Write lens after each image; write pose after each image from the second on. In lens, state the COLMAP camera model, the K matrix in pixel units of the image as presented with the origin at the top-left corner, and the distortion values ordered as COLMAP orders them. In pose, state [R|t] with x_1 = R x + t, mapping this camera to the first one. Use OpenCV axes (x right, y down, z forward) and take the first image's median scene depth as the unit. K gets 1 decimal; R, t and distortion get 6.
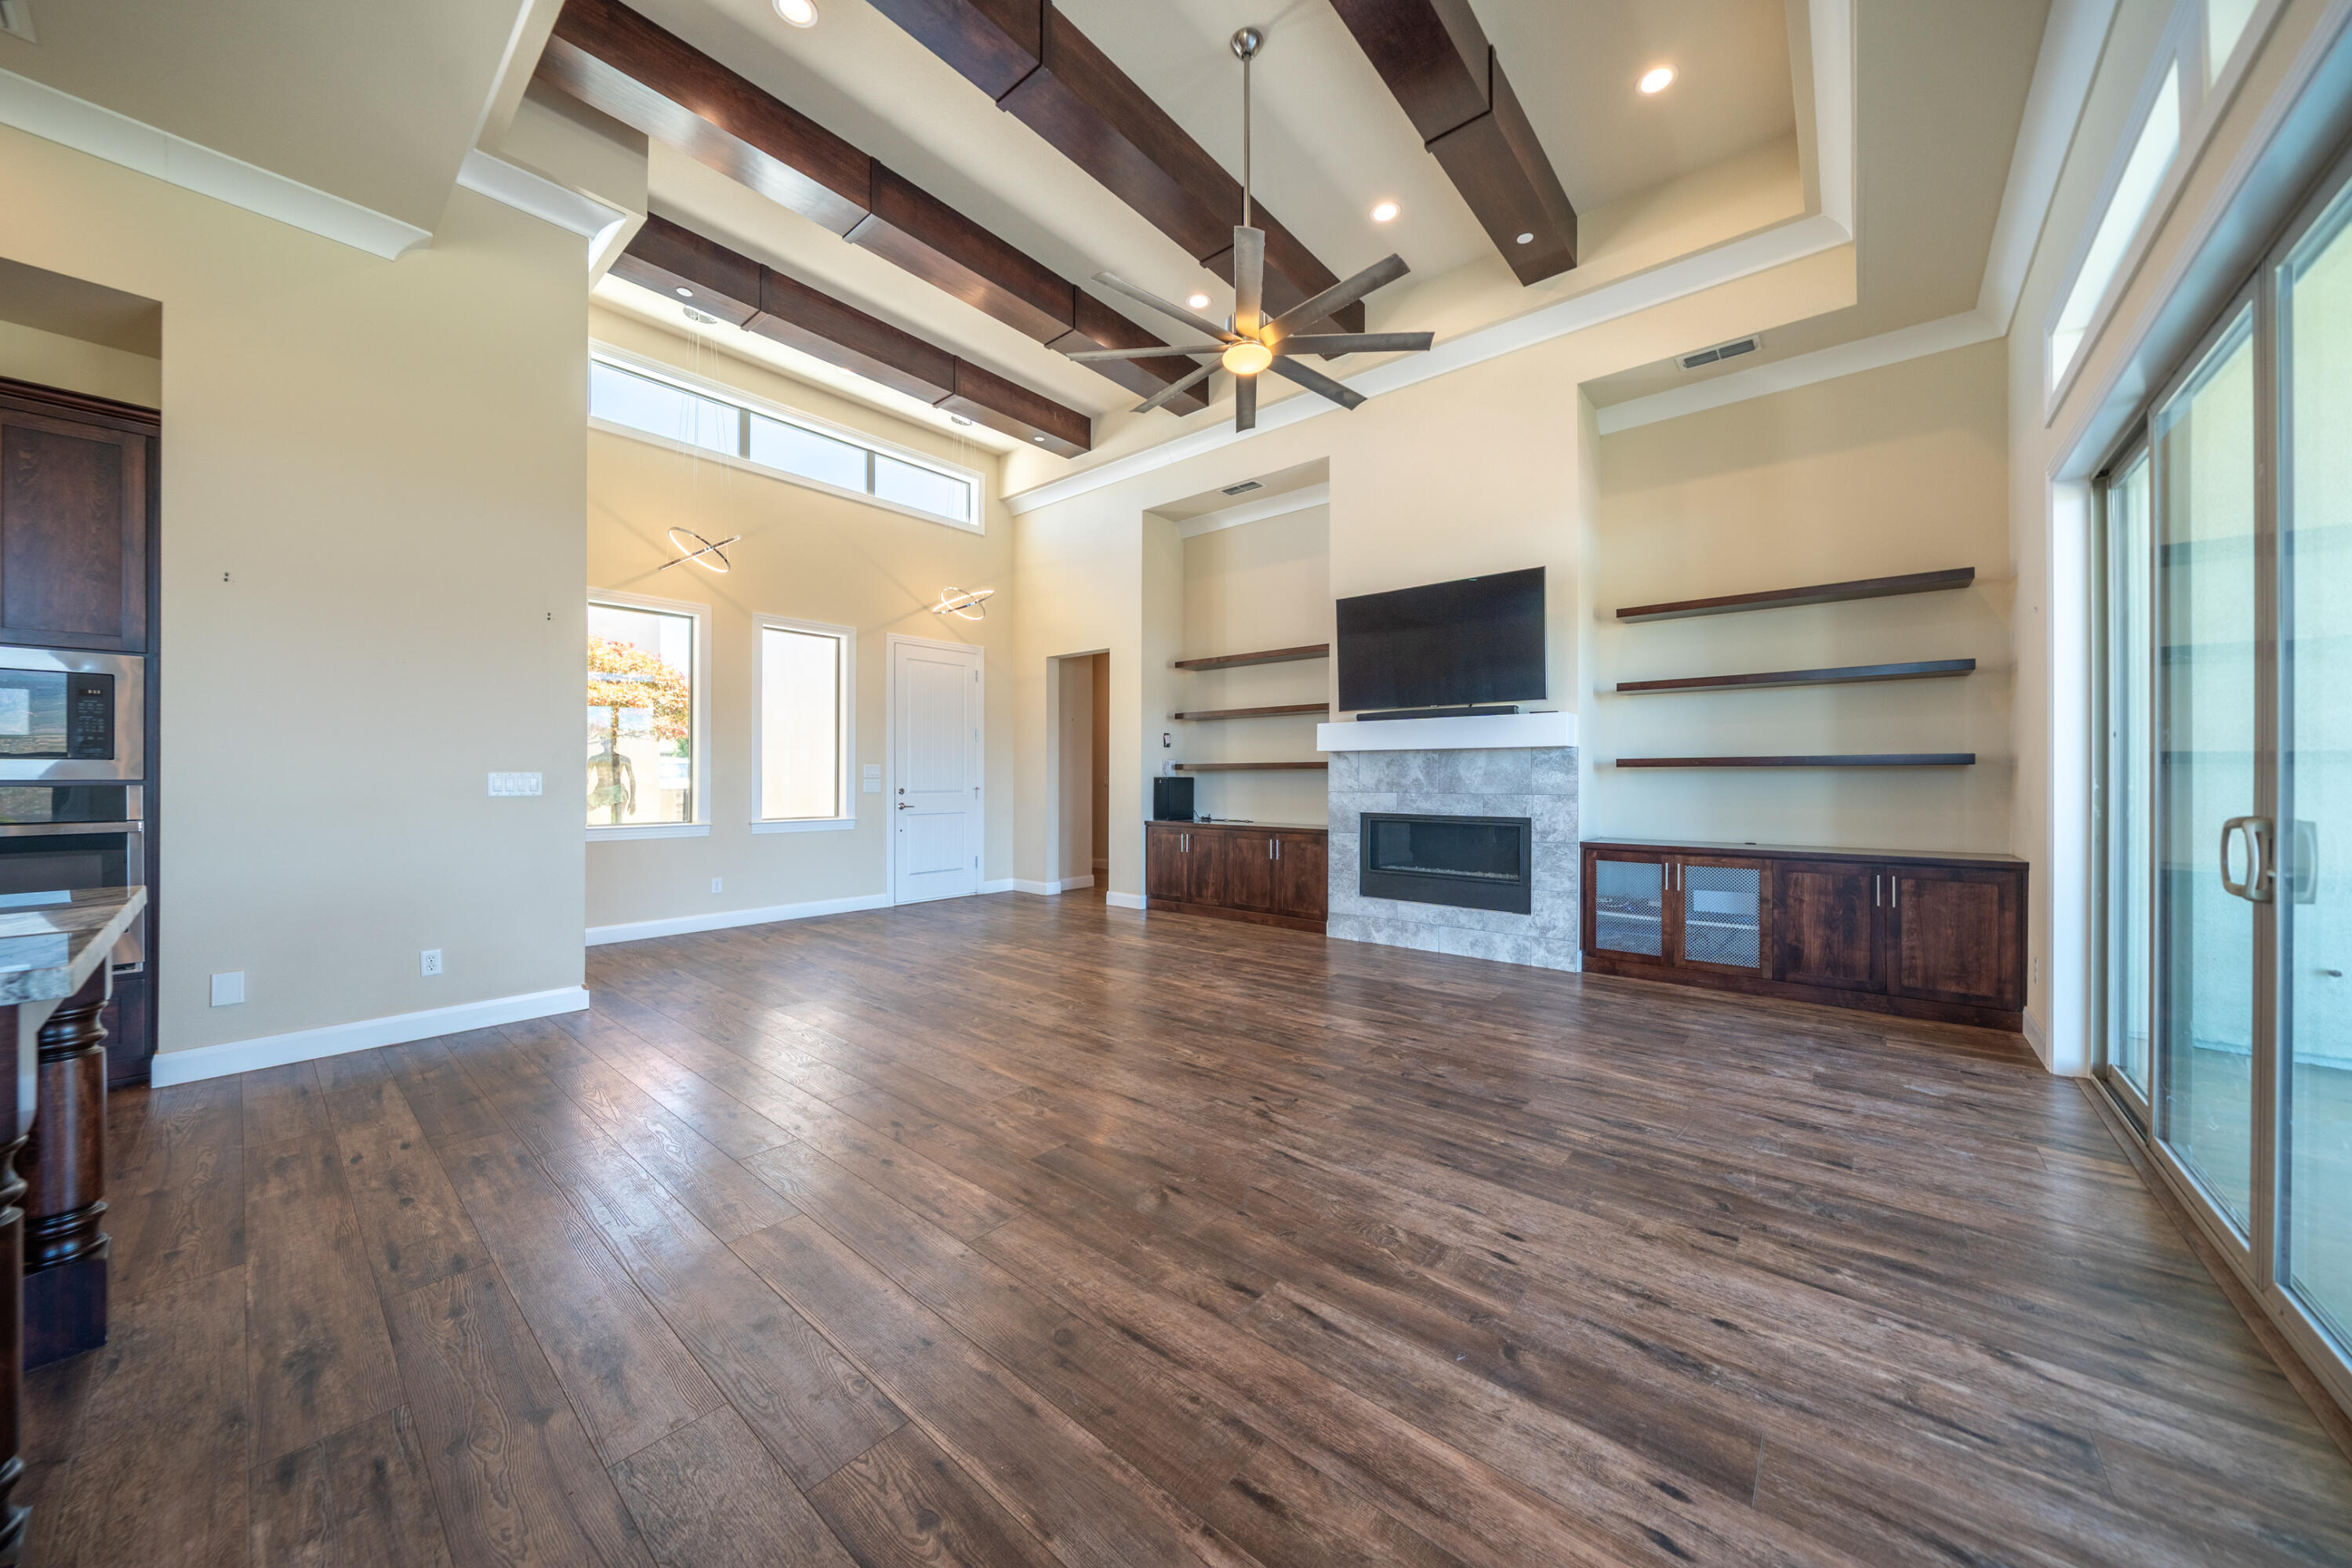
lens RADIAL K [[805.2, 0, 1169.9], [0, 805.2, 779.0], [0, 0, 1]] dist [-0.004843, -0.000100]
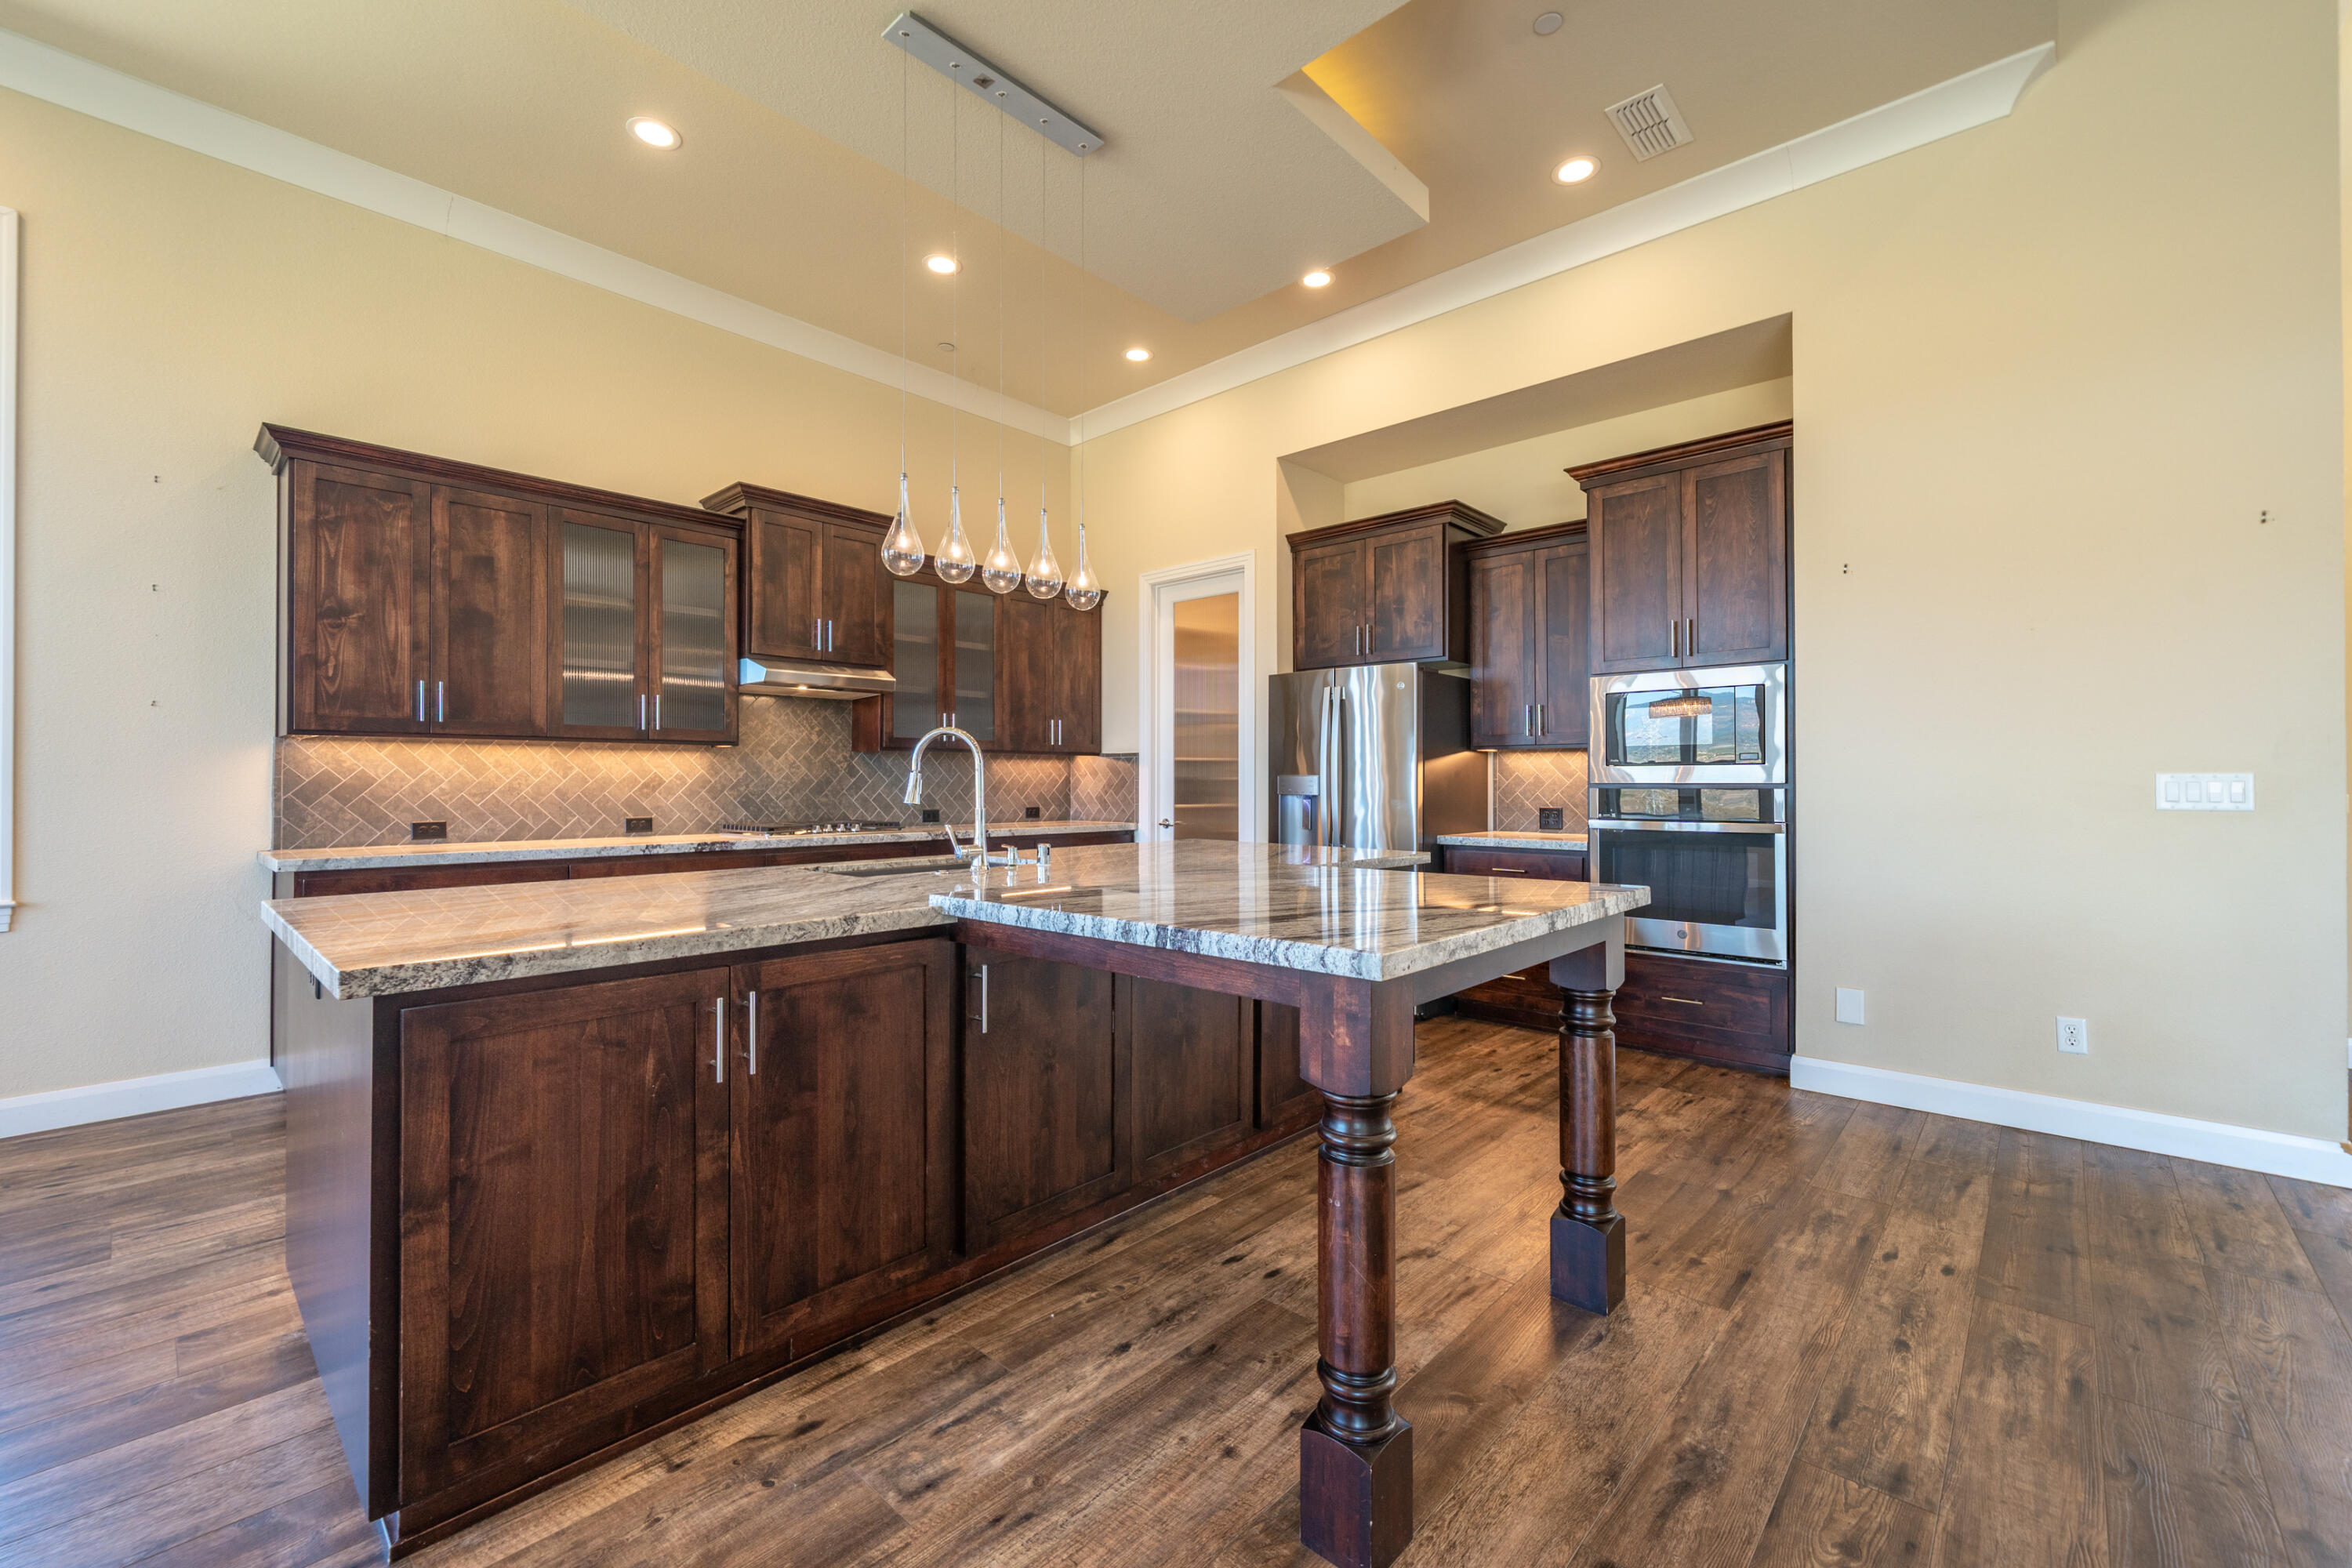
lens RADIAL K [[962.1, 0, 1165.2], [0, 962.1, 772.6], [0, 0, 1]] dist [0.000251, -0.000036]
pose [[-0.040796, -0.009907, -0.999118, -0.008738], [-0.001093, 0.999951, -0.009871, 0.000102], [0.999167, 0.000689, -0.040805, 0.156108]]
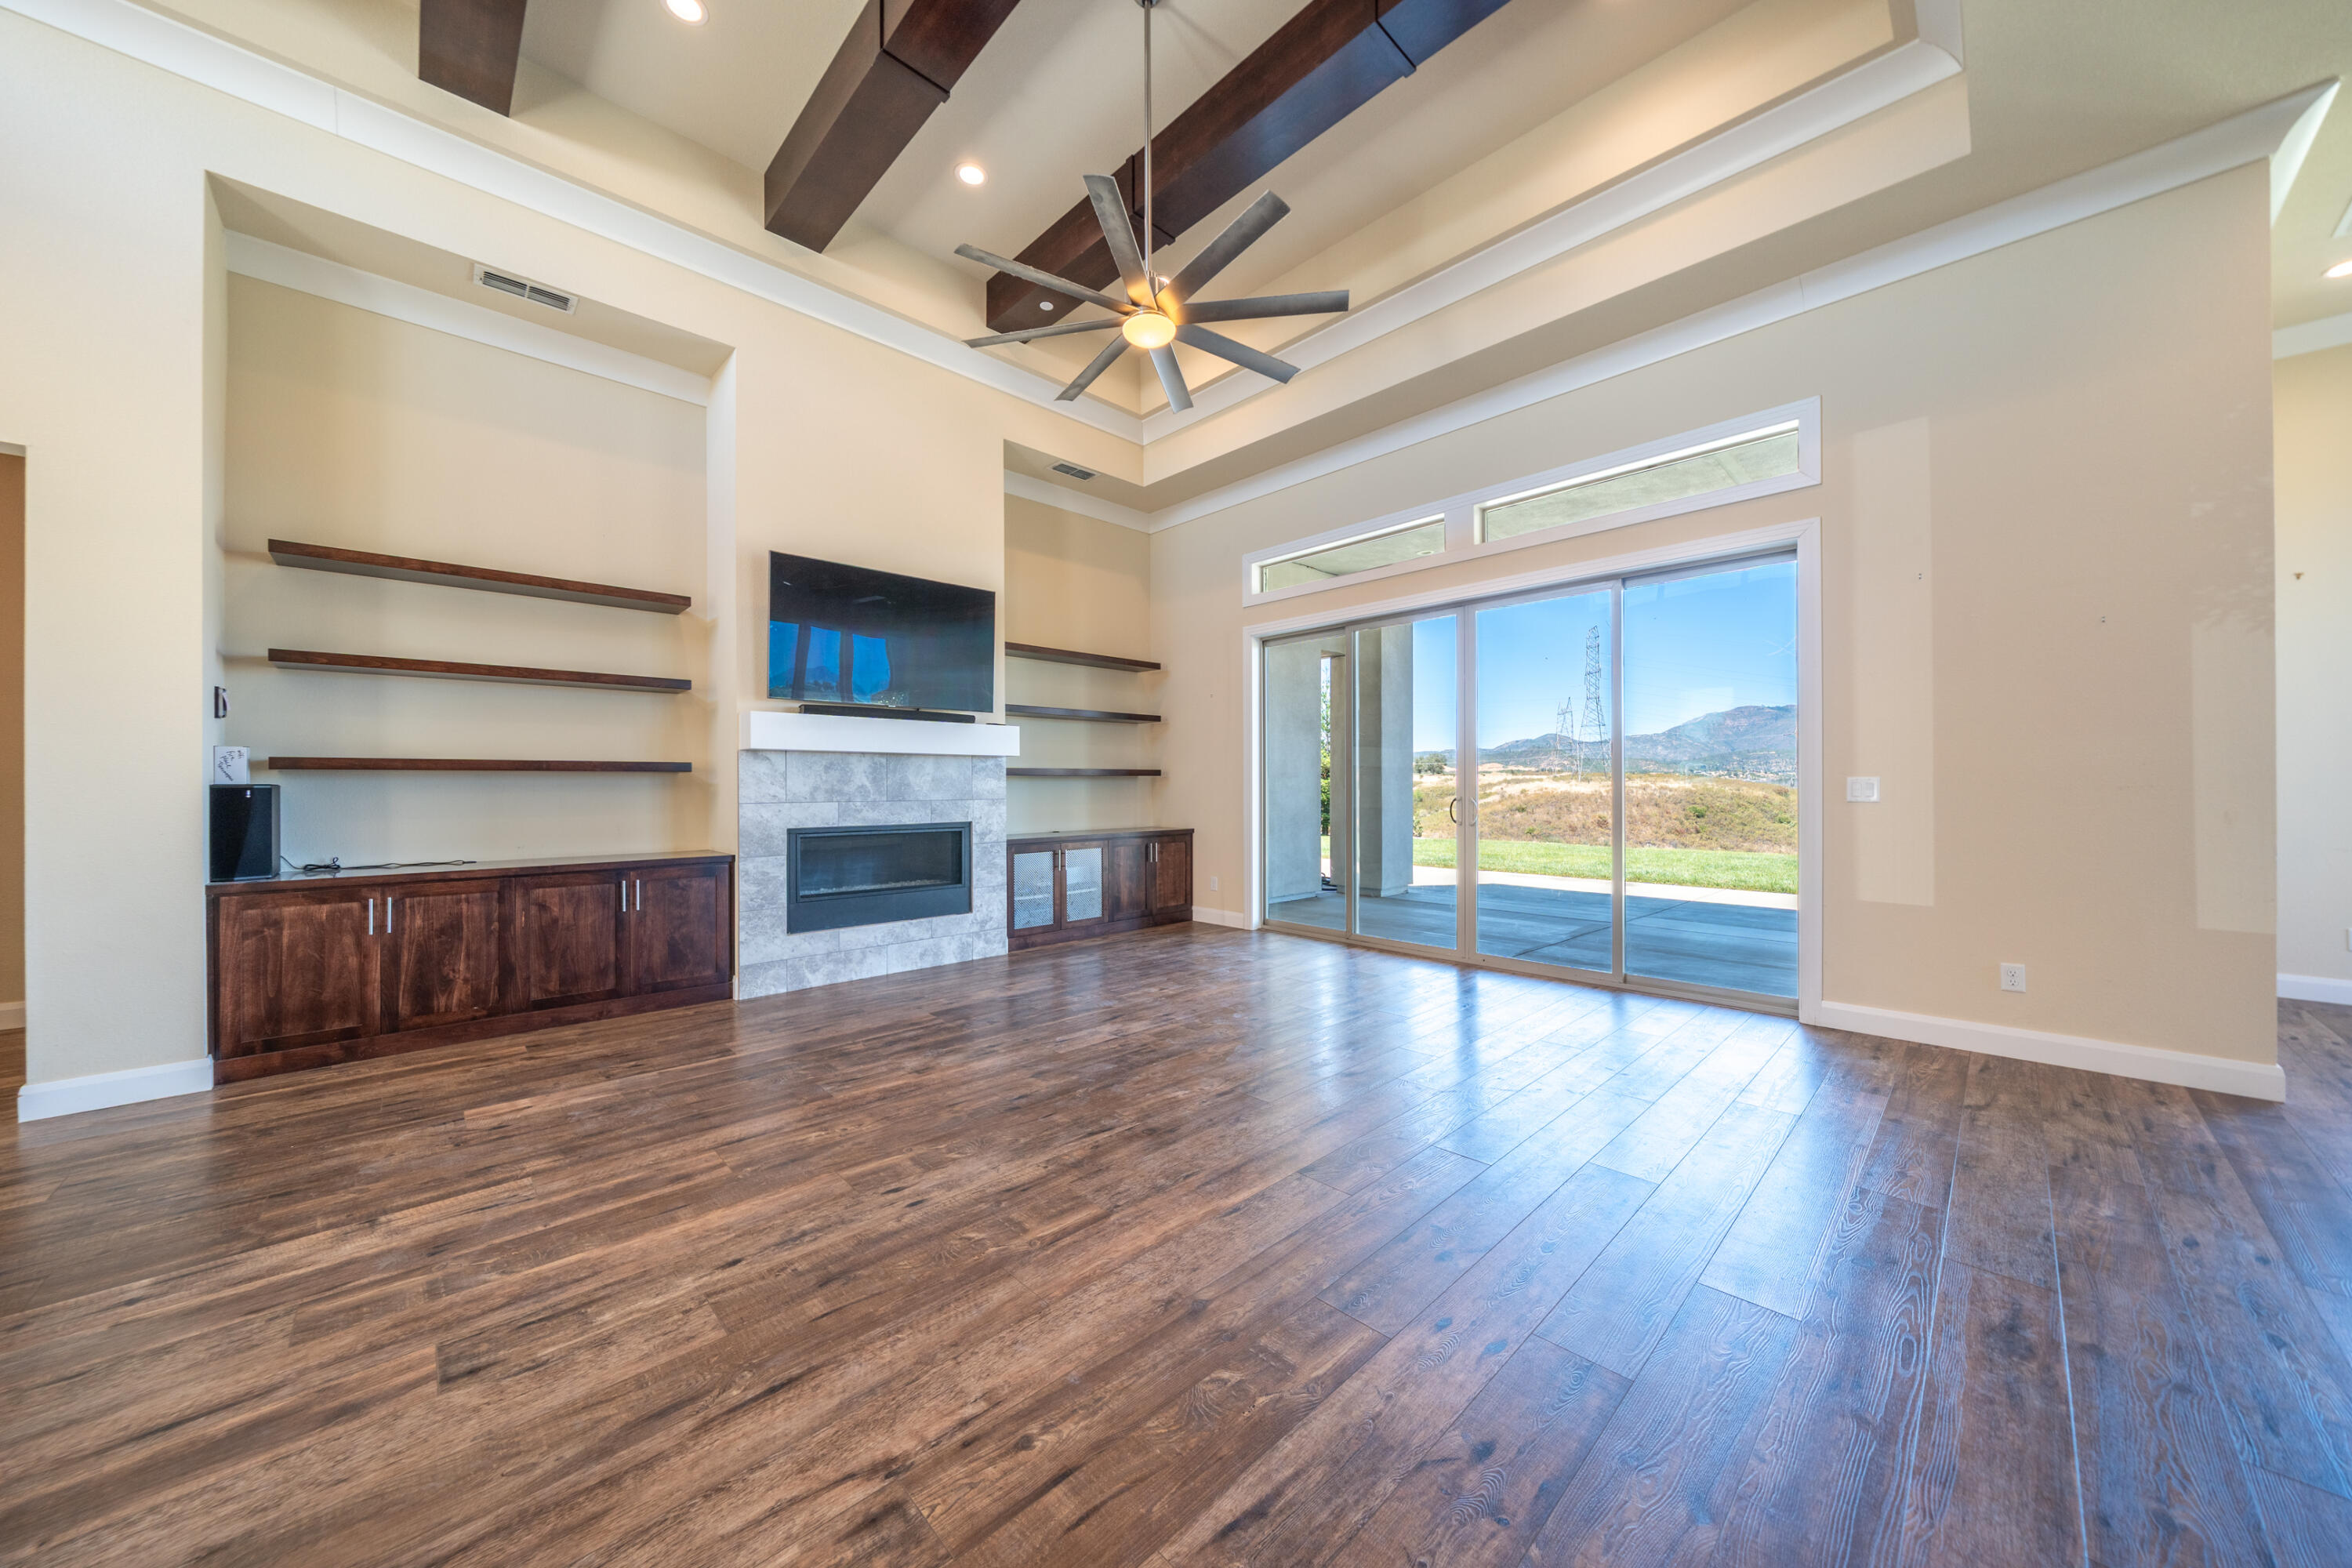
lens RADIAL K [[802.3, 0, 1170.3], [0, 802.3, 783.2], [0, 0, 1]] dist [-0.003021, -0.000313]
pose [[0.102127, -0.000237, 0.994771, -0.602247], [0.003908, 0.999992, -0.000163, -0.001430], [-0.994764, 0.003904, 0.102127, 0.646669]]
